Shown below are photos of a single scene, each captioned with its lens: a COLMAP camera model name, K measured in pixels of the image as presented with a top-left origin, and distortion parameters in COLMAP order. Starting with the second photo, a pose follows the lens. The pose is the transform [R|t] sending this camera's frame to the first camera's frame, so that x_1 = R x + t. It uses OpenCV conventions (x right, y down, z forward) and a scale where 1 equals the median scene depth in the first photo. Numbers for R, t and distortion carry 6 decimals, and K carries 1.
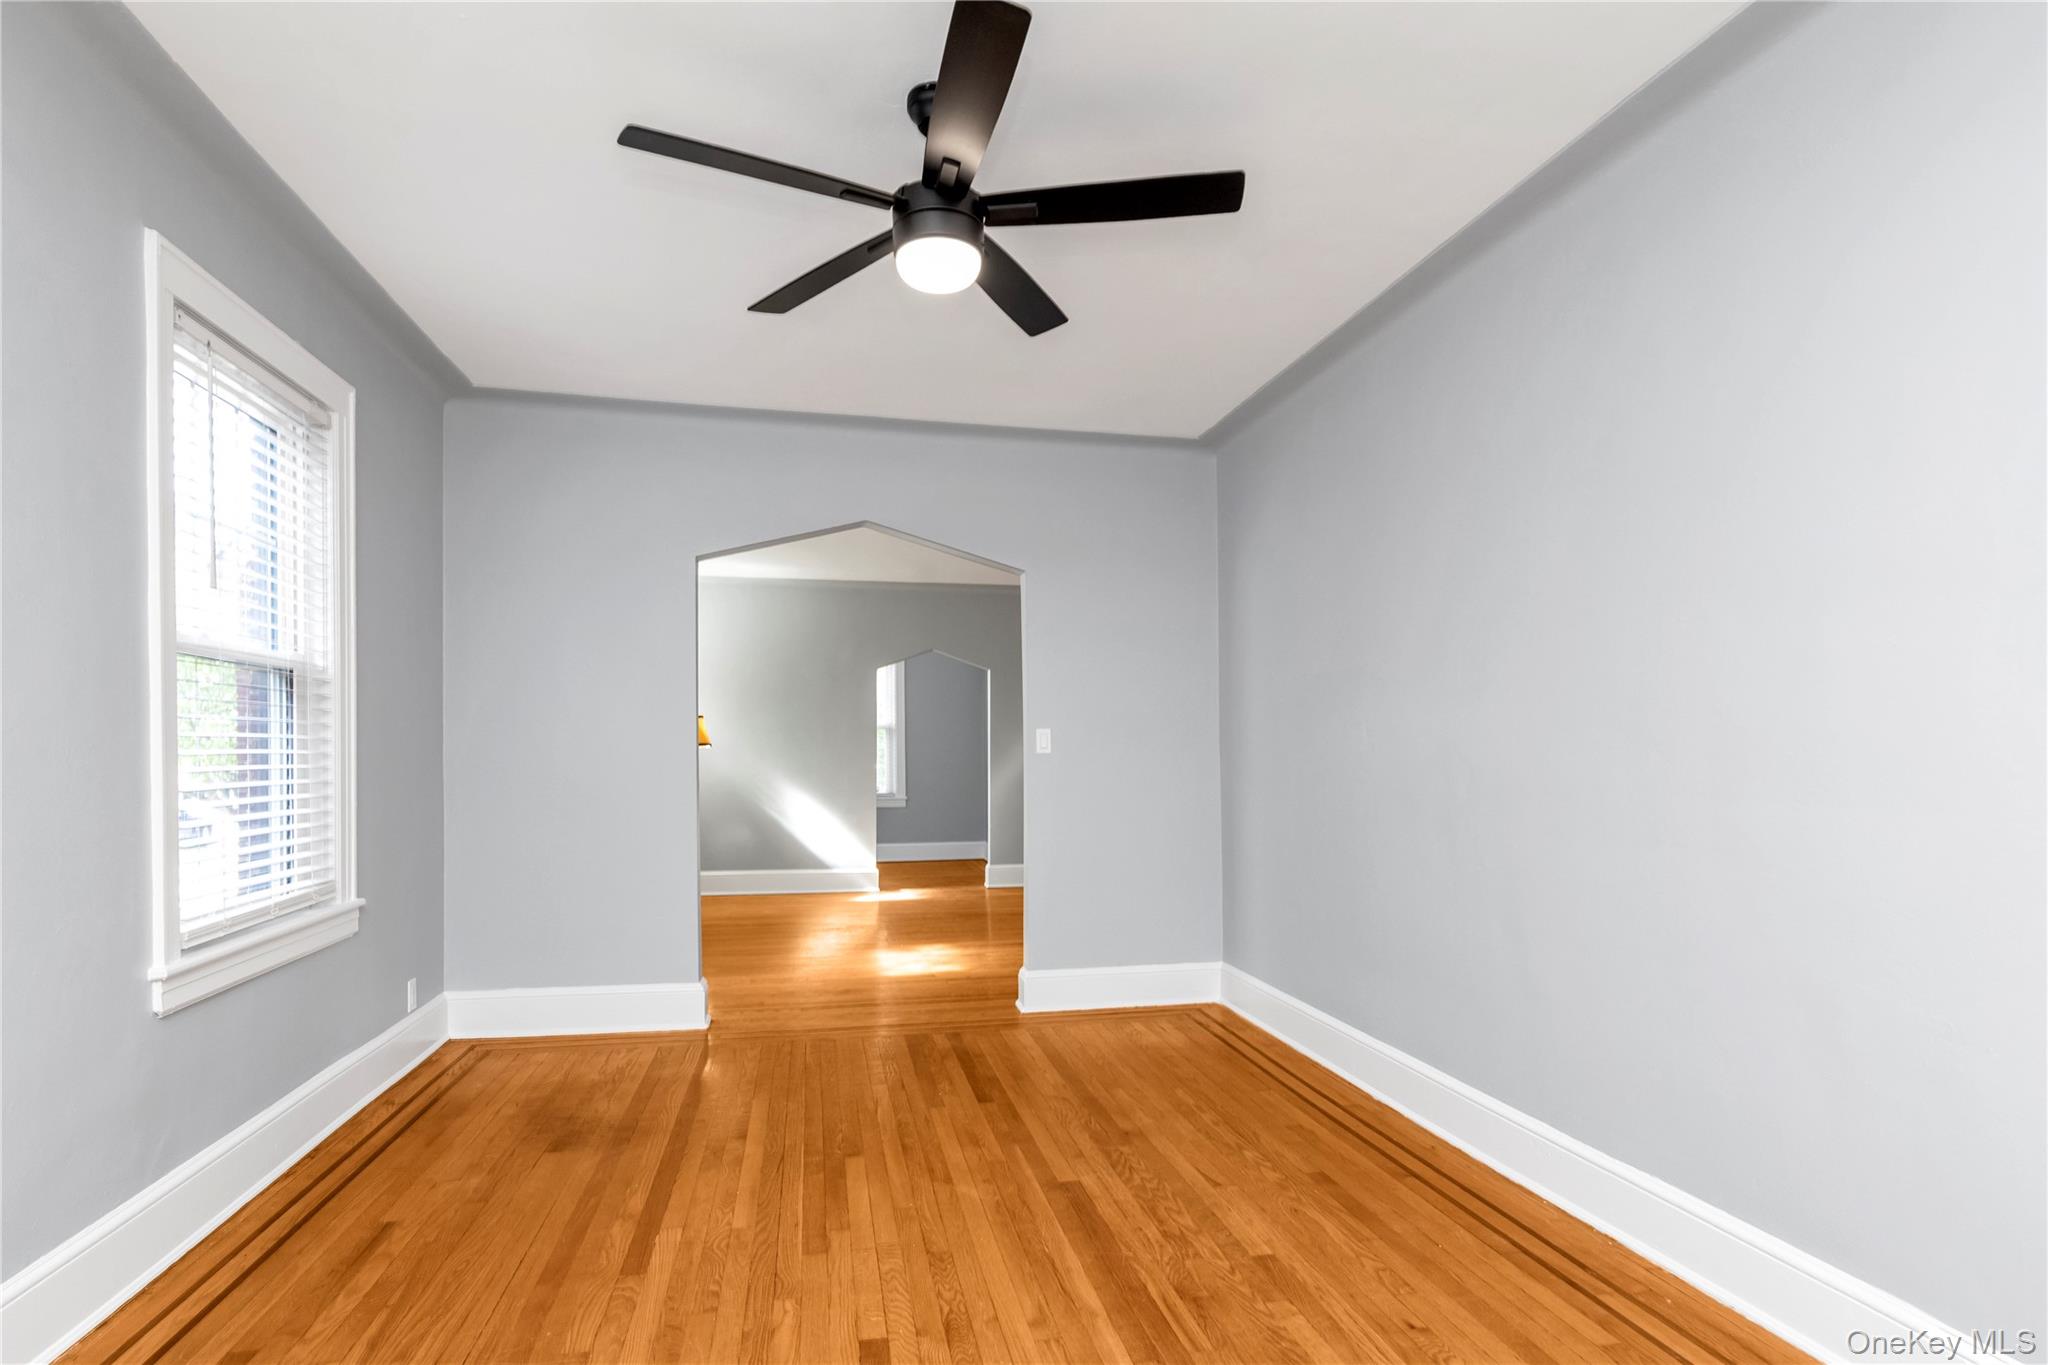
lens RADIAL K [[937.5, 0, 1016.4], [0, 937.5, 745.7], [0, 0, 1]] dist [-0.001736, -0.000103]
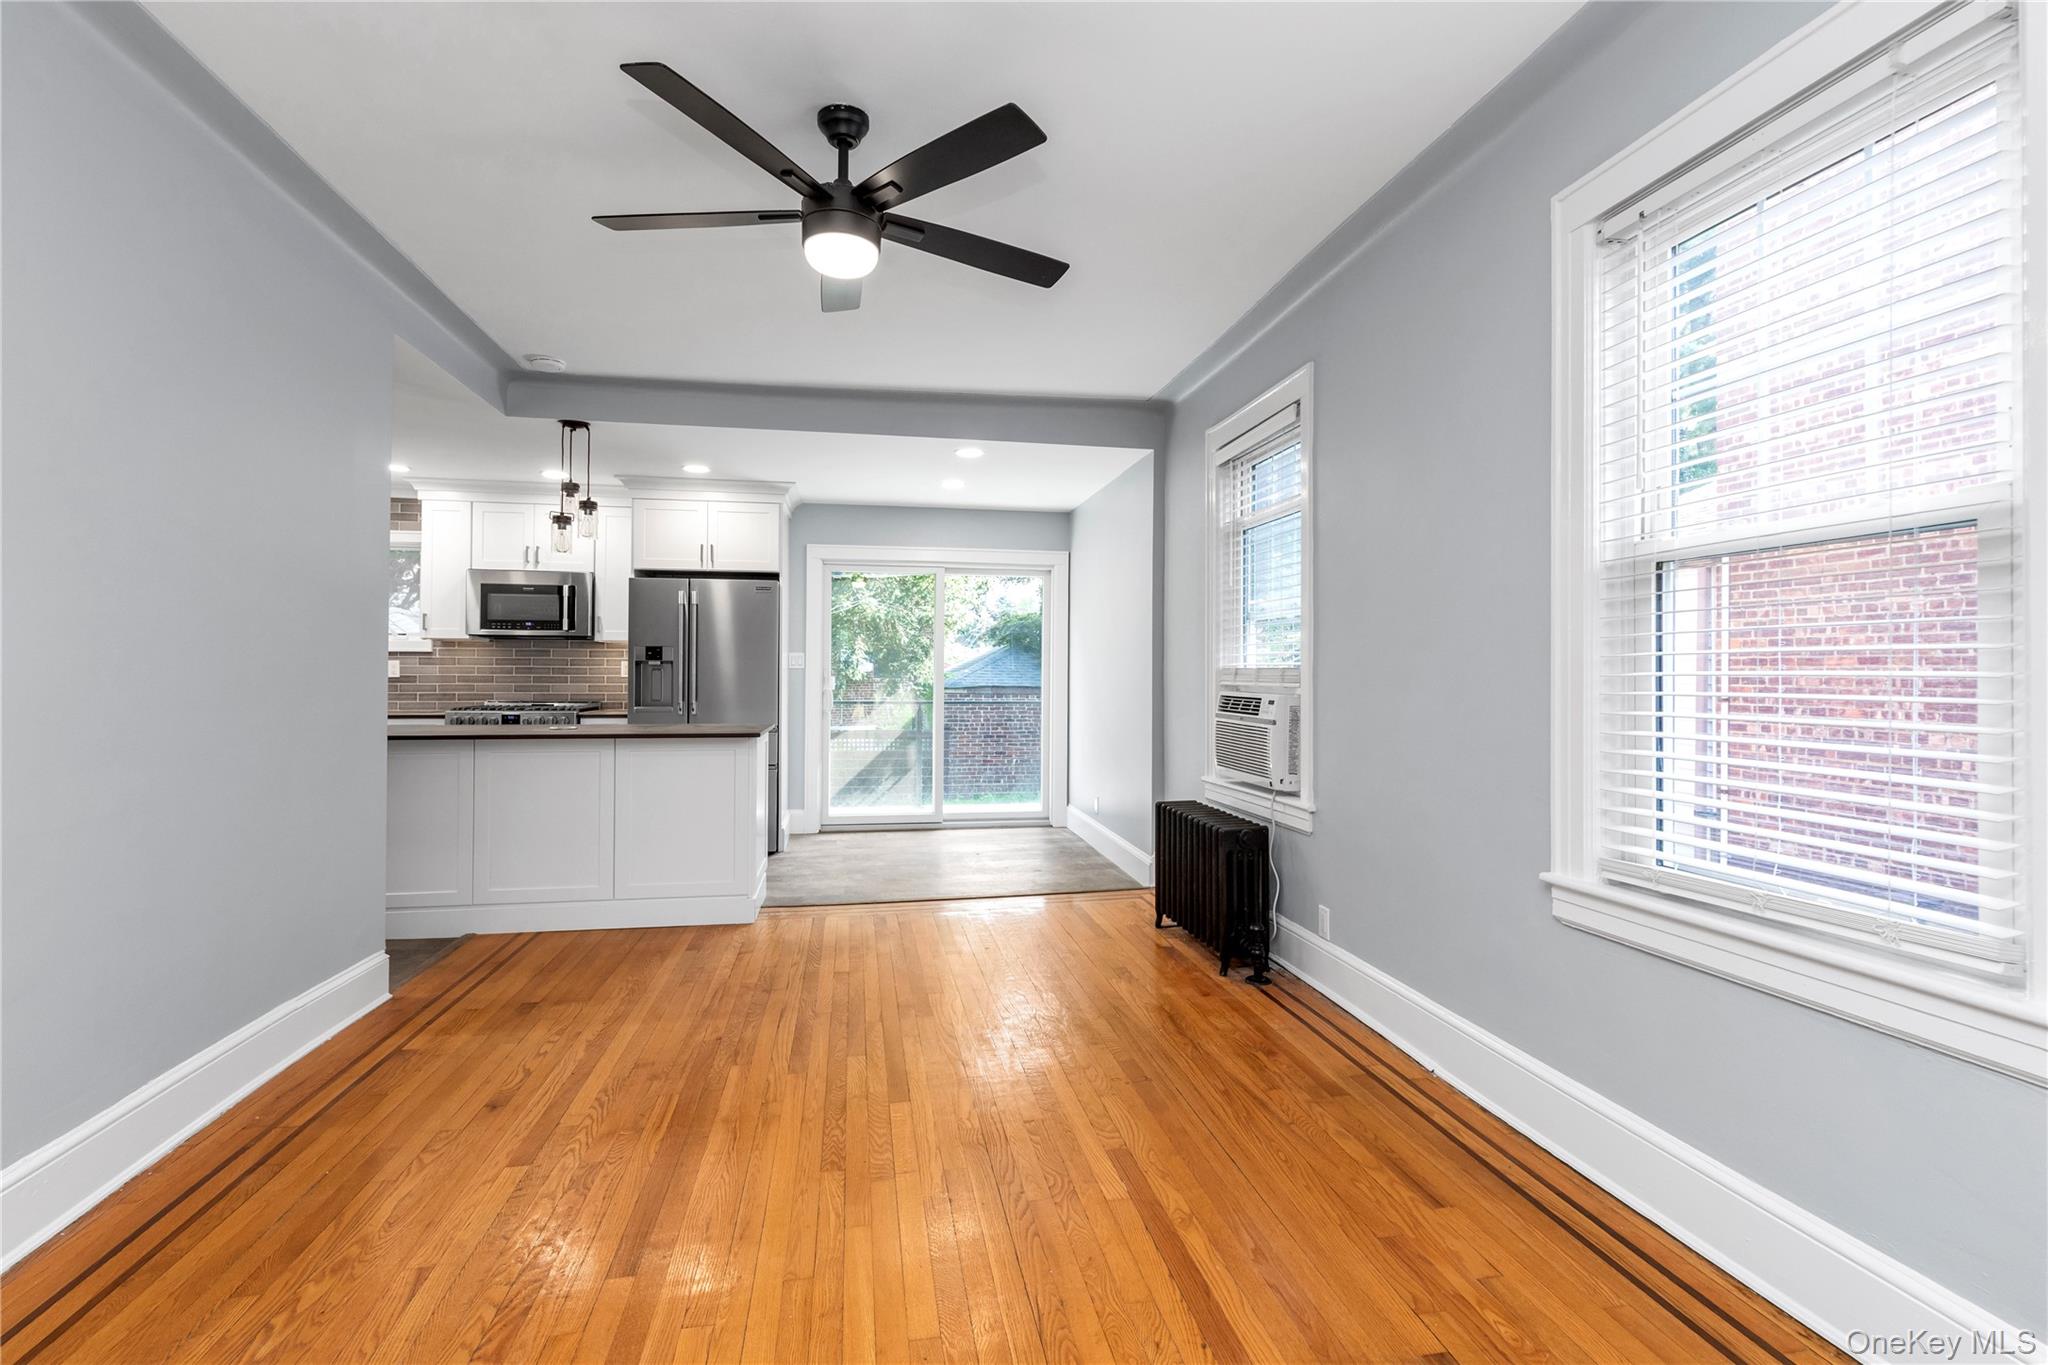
lens RADIAL K [[957.3, 0, 1026.0], [0, 957.3, 673.2], [0, 0, 1]] dist [0.000867, 0.000020]
pose [[-0.999551, -0.001438, 0.029944, -0.313631], [-0.001714, 0.999956, -0.009206, 0.015124], [-0.029929, -0.009253, -0.999509, 1.988256]]
